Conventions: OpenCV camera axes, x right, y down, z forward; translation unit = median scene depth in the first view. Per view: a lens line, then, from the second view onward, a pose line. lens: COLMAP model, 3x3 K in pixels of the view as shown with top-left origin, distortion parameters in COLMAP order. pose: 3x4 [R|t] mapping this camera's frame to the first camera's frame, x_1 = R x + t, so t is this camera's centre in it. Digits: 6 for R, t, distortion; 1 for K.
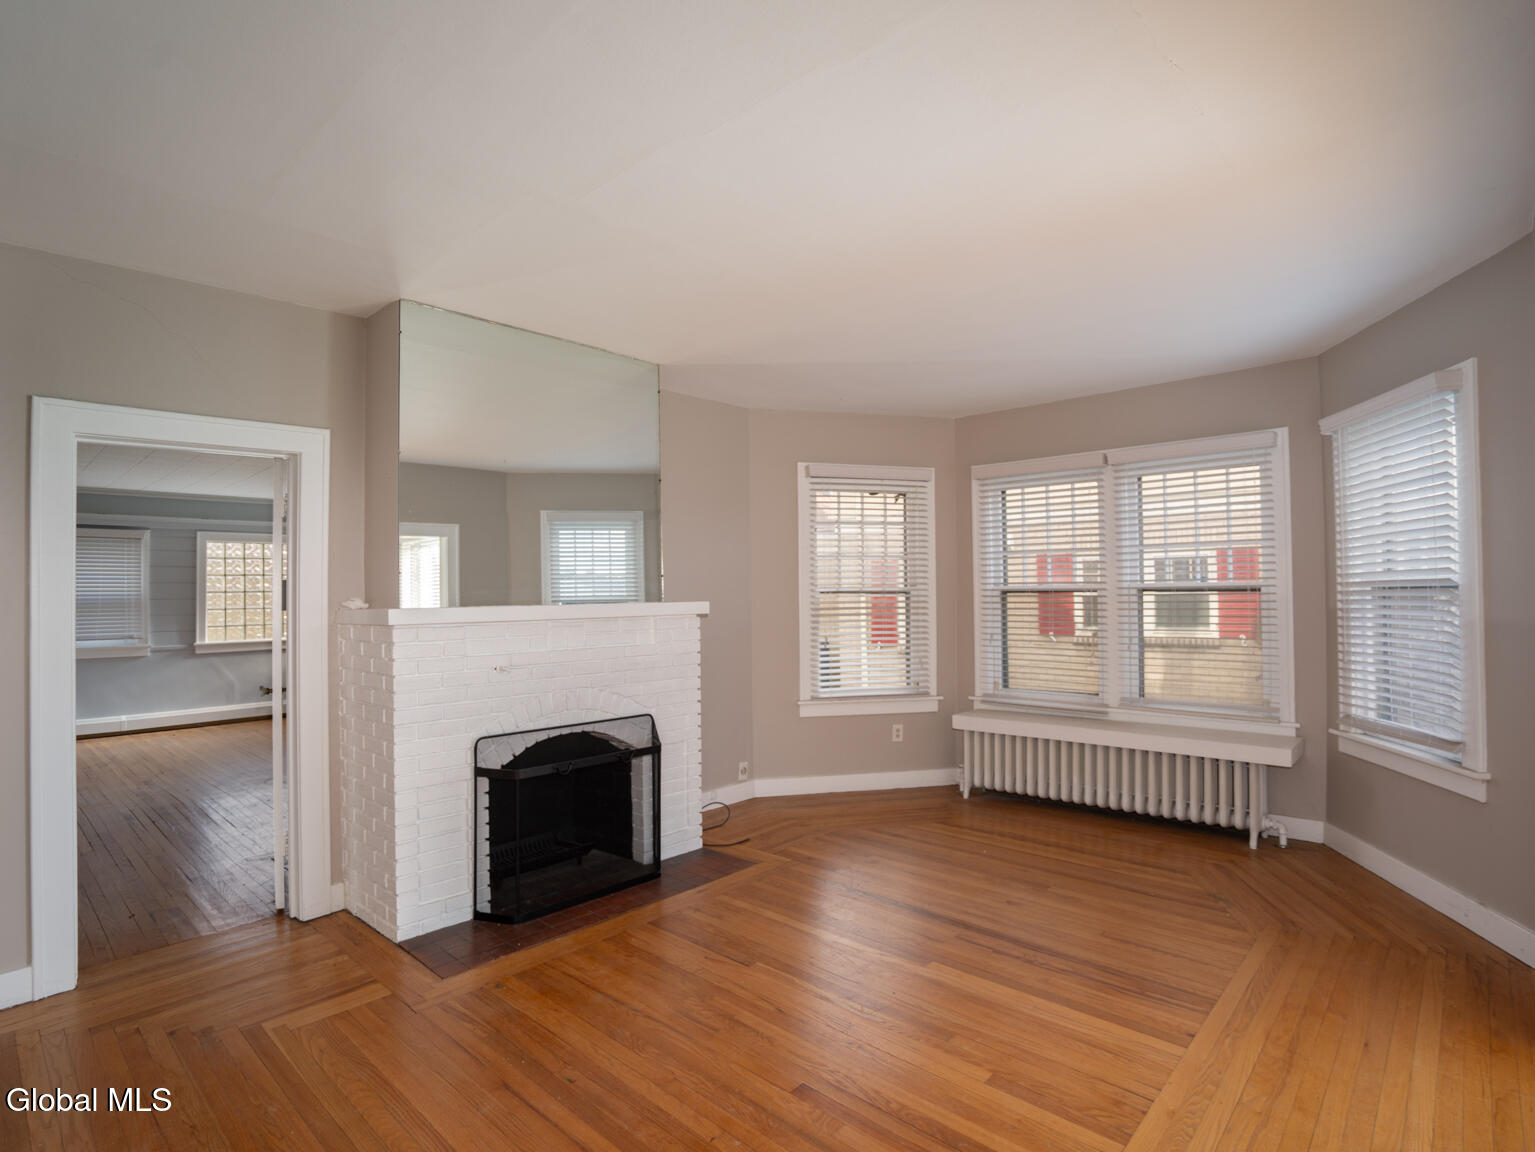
lens RADIAL K [[804.3, 0, 765.8], [0, 804.3, 579.5], [0, 0, 1]] dist [-0.067306, 0.027352]
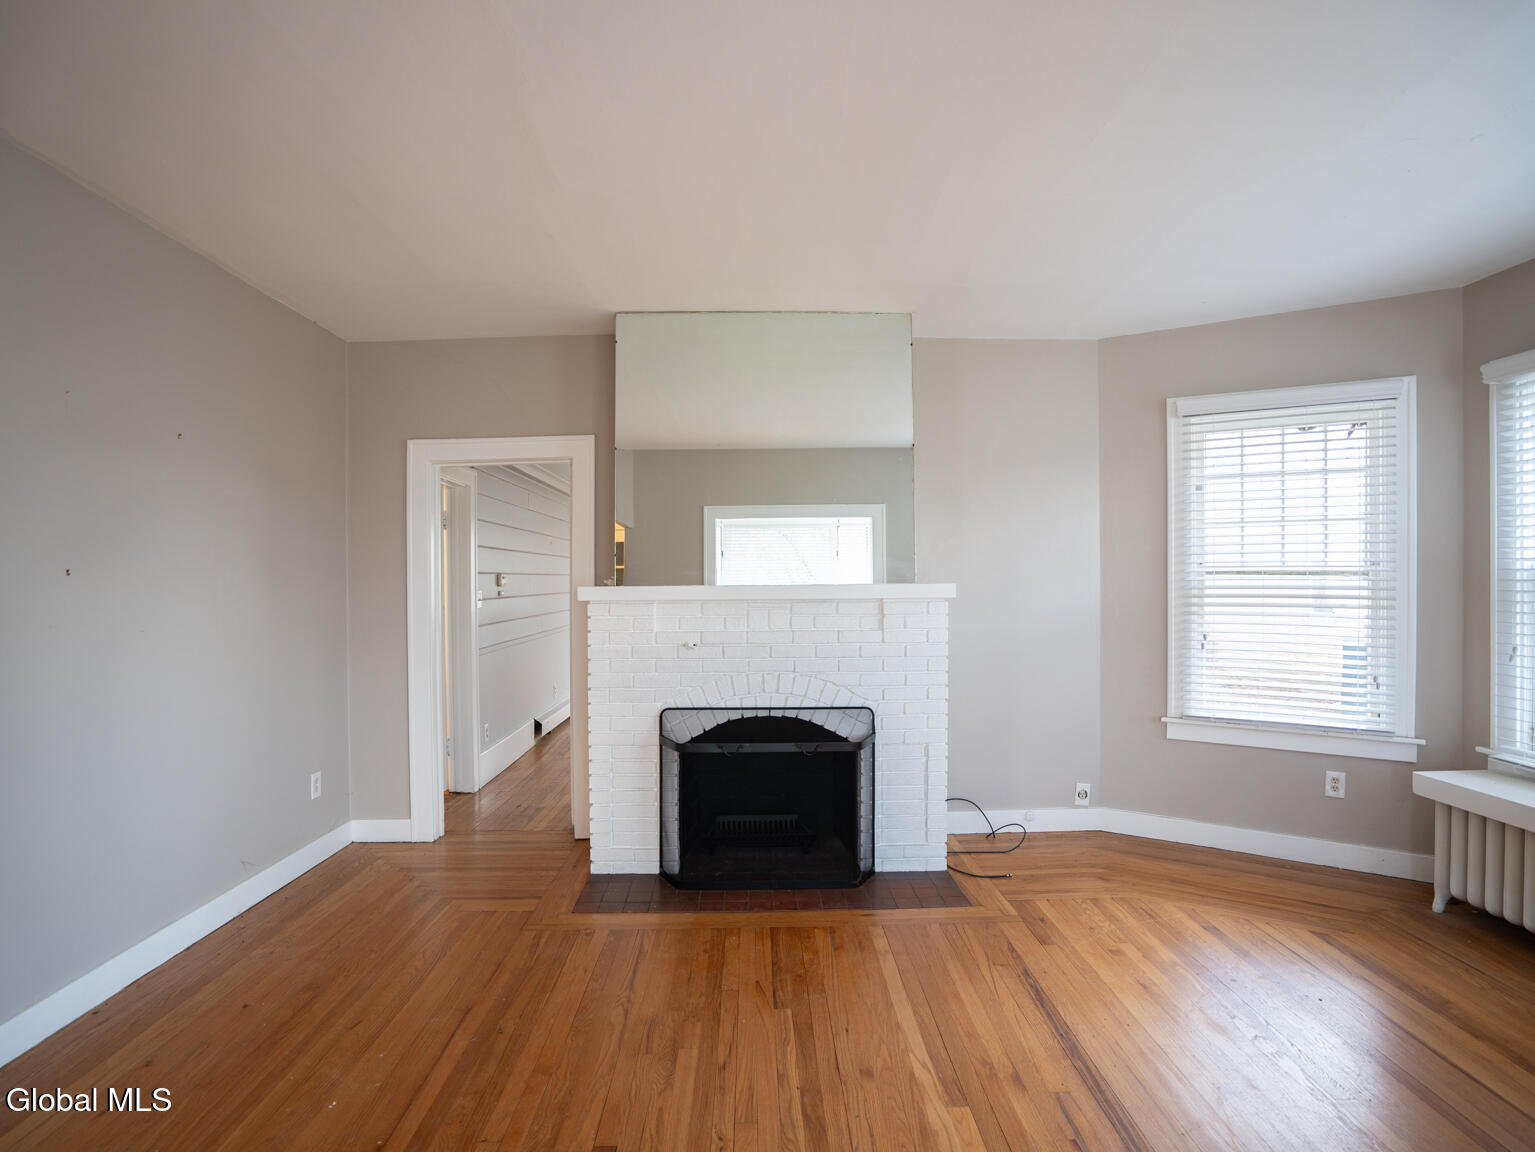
lens RADIAL K [[804.3, 0, 765.8], [0, 804.3, 579.5], [0, 0, 1]] dist [-0.067306, 0.027352]
pose [[0.690691, 0.013001, -0.723033, 0.404176], [0.010344, 0.999558, 0.027854, -0.002429], [0.723076, -0.026717, 0.690252, 0.282007]]
